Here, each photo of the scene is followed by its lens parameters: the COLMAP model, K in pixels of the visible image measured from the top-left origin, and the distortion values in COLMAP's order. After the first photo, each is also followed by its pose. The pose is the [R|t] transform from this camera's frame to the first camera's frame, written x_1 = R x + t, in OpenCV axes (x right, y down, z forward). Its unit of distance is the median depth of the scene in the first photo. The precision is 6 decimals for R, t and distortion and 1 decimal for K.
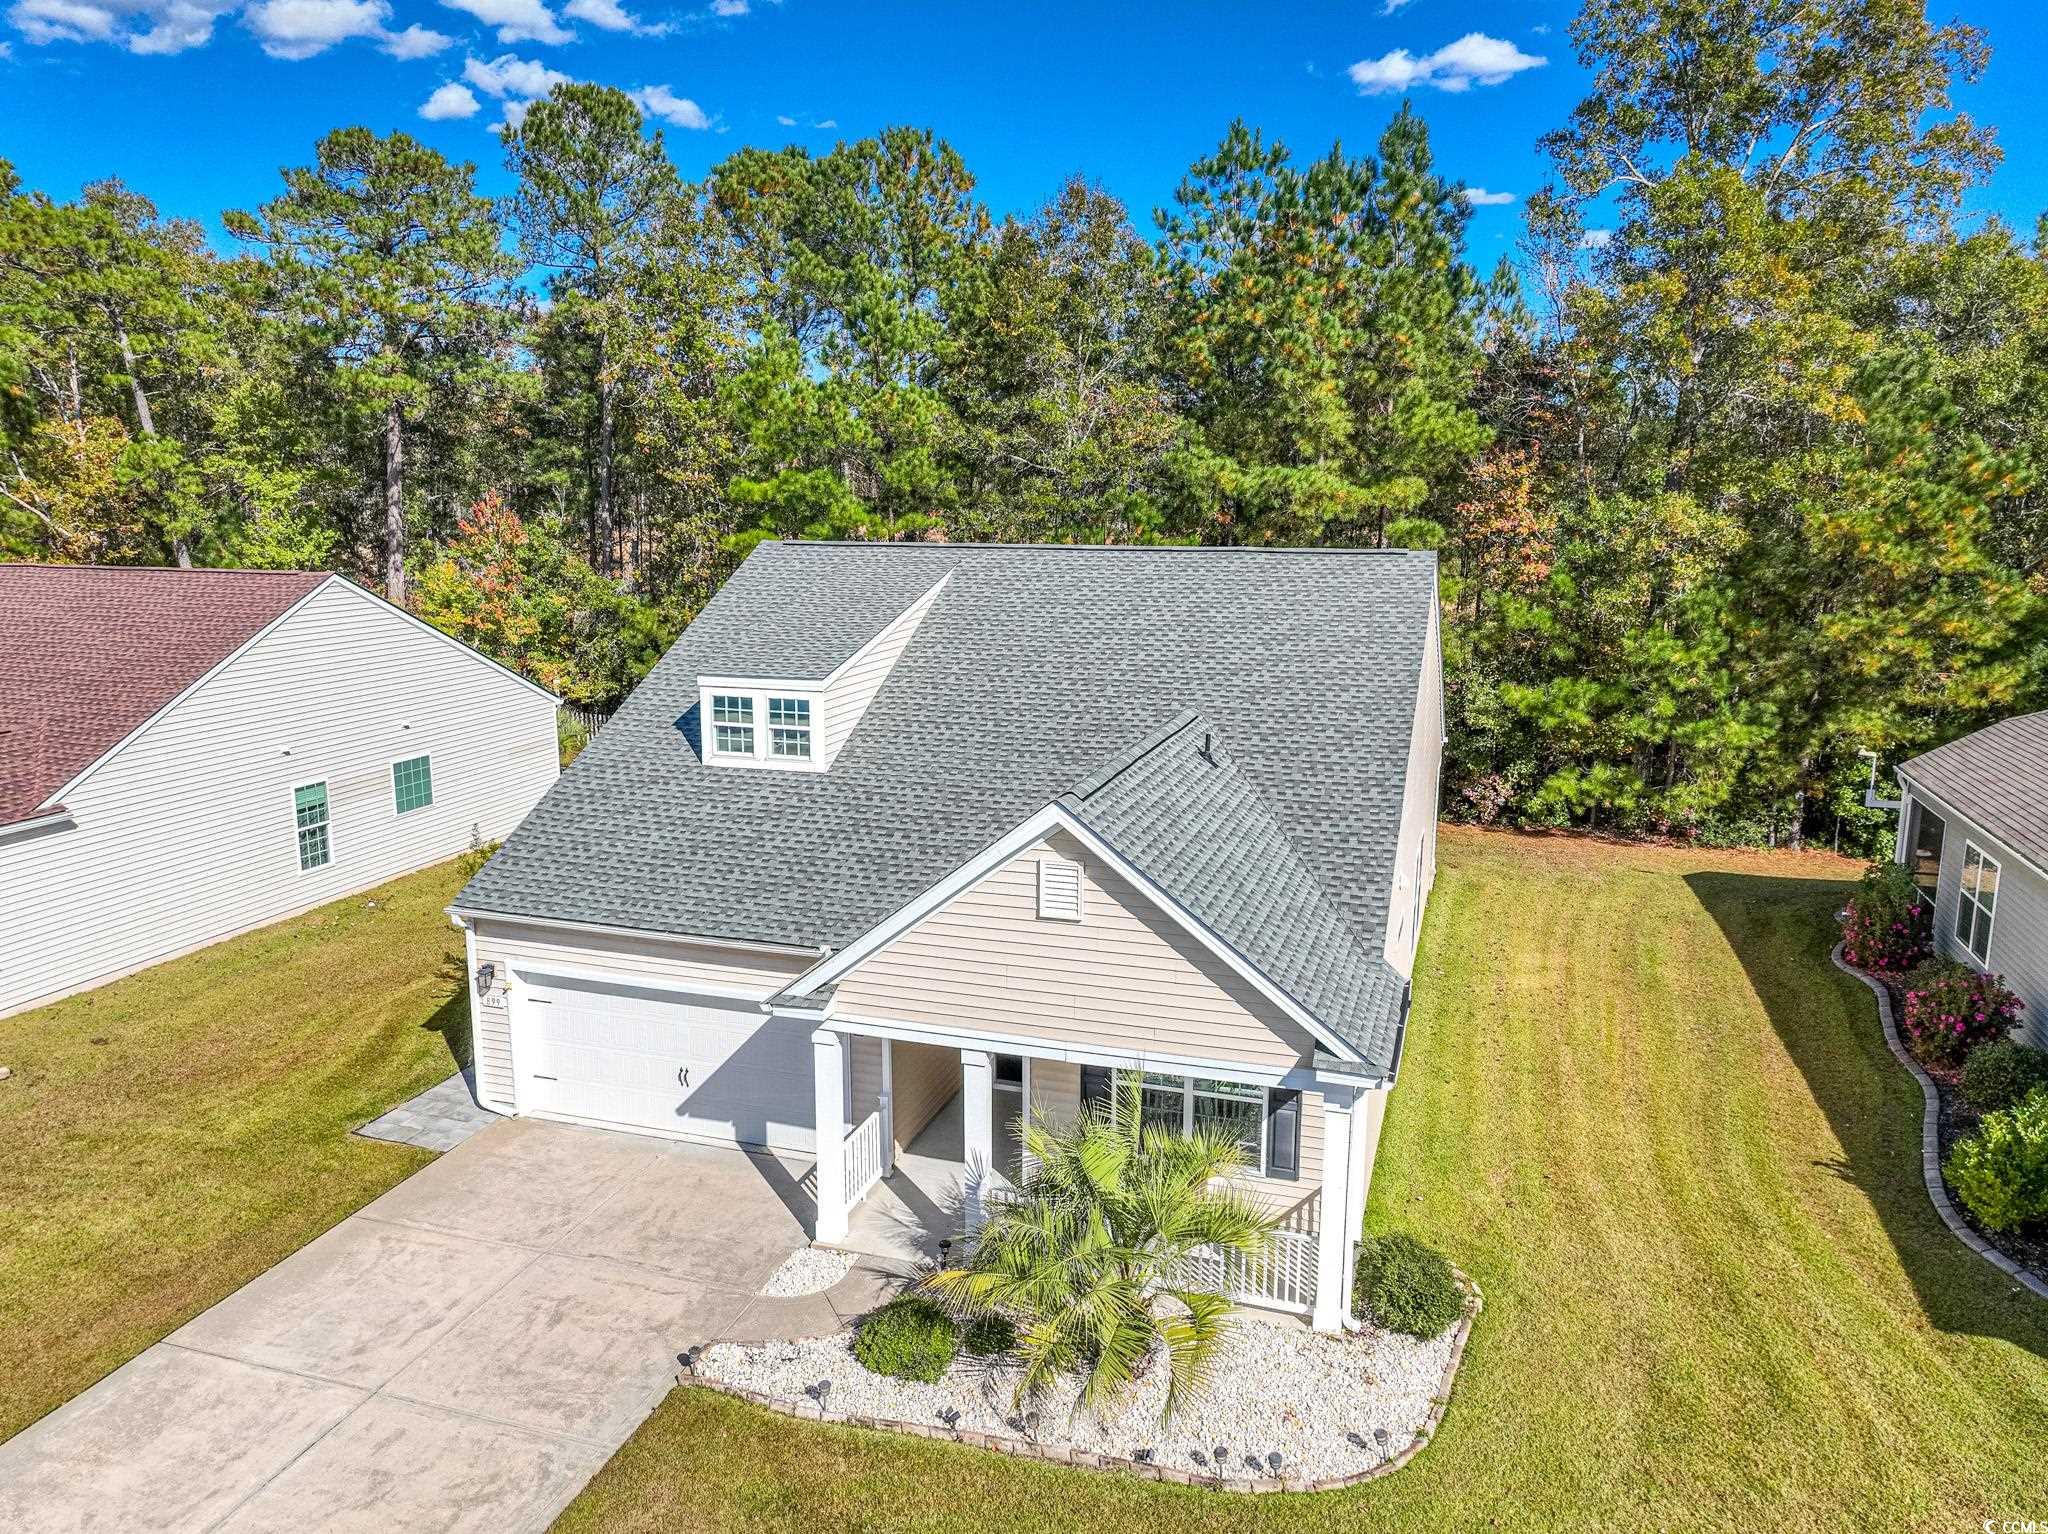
lens RADIAL K [[1452.4, 0, 1024.0], [0, 1452.4, 767.0], [0, 0, 1]] dist [-0.023593, 0.043671]
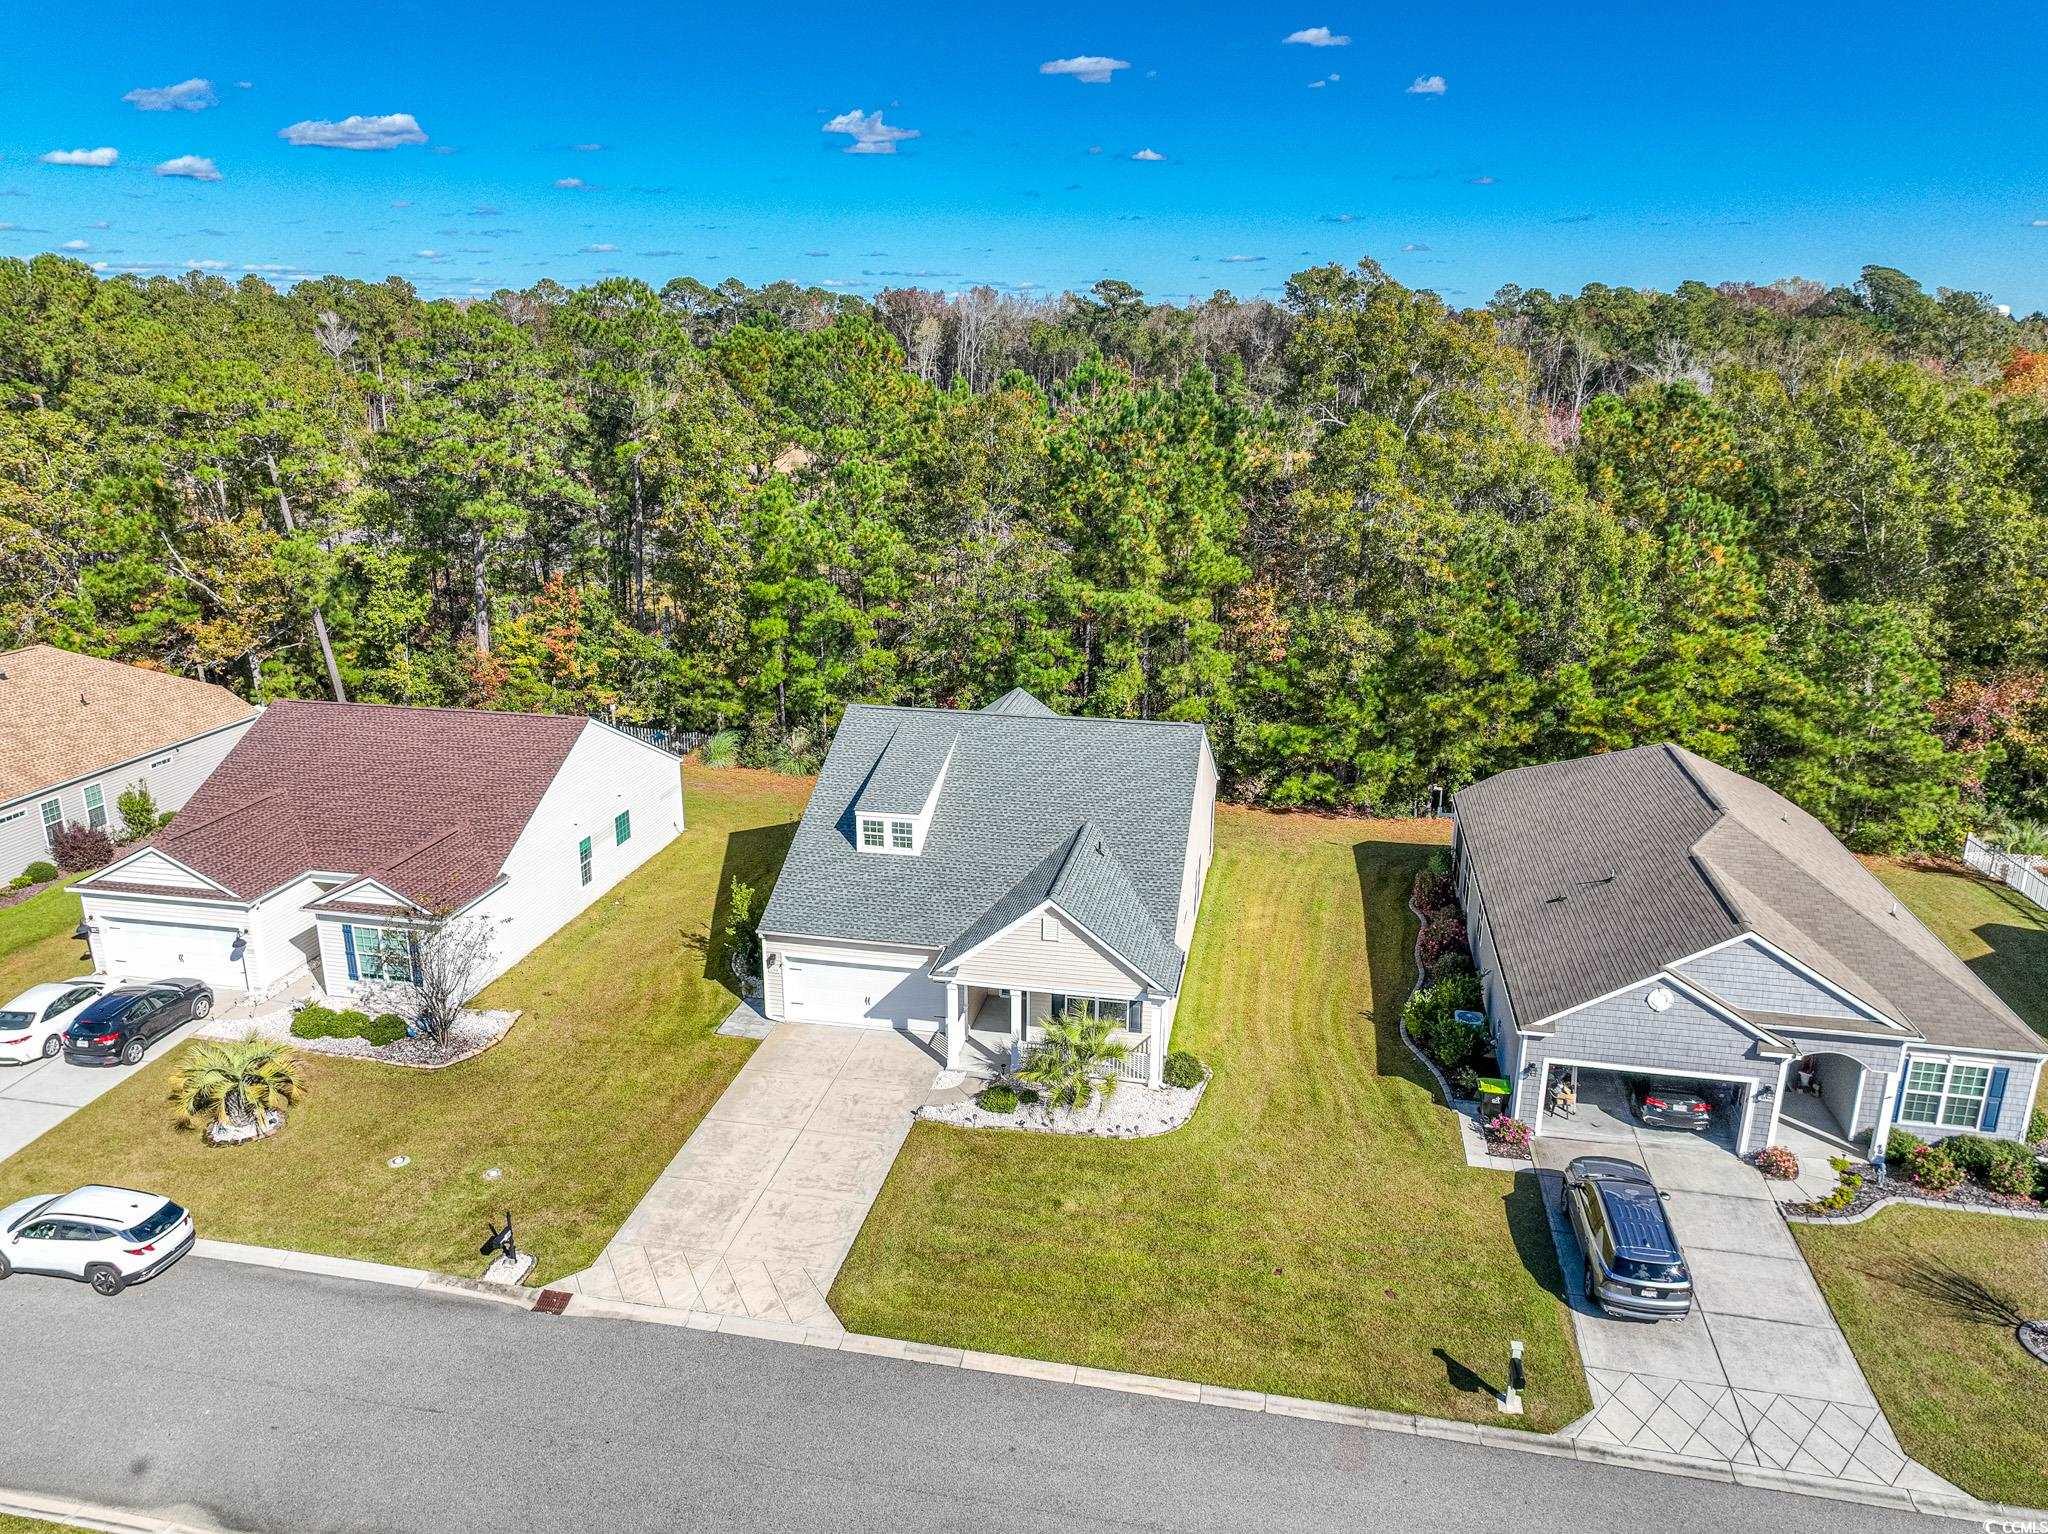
lens RADIAL K [[1452.4, 0, 1024.0], [0, 1452.4, 767.0], [0, 0, 1]] dist [-0.023593, 0.043671]
pose [[0.992888, -0.031330, 0.114854, -0.240864], [0.019552, 0.994564, 0.102276, -0.363703], [-0.117434, -0.099303, 0.988103, -1.184678]]
